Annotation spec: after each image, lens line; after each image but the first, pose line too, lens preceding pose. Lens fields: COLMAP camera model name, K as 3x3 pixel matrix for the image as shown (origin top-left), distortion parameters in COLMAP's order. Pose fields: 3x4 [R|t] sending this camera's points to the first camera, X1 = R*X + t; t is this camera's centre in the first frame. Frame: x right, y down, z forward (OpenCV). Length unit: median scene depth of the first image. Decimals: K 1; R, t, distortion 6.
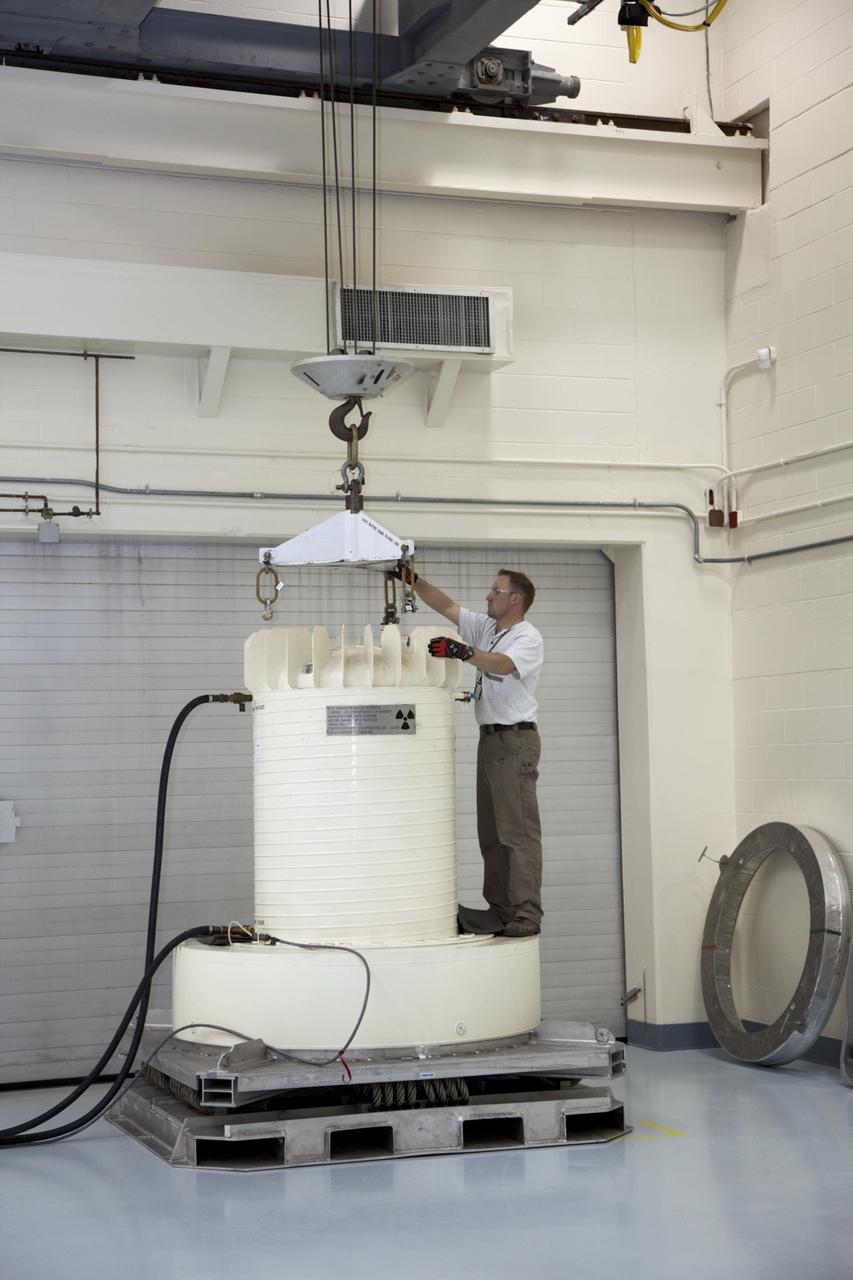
lens RADIAL K [[2157.5, 0, 426.5], [0, 2157.5, 640.0], [0, 0, 1]] dist [0.230654, -0.090581]
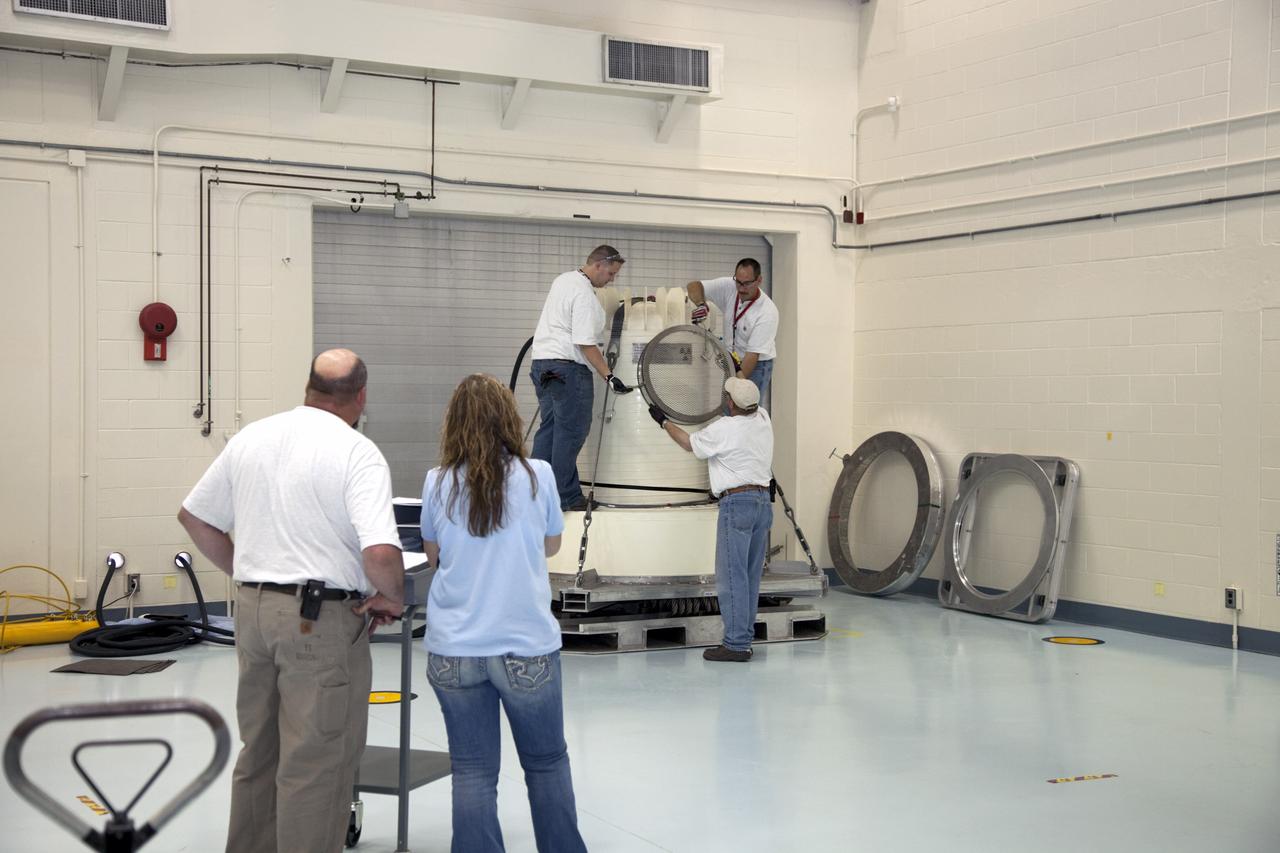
lens RADIAL K [[1716.4, 0, 640.0], [0, 1716.4, 426.5], [0, 0, 1]] dist [0.140706, 0.042170]
pose [[0.990415, 0.022048, 0.136354, -0.159950], [-0.032416, 0.996710, 0.074292, 0.001081], [-0.134268, -0.078000, 0.987871, -0.106312]]
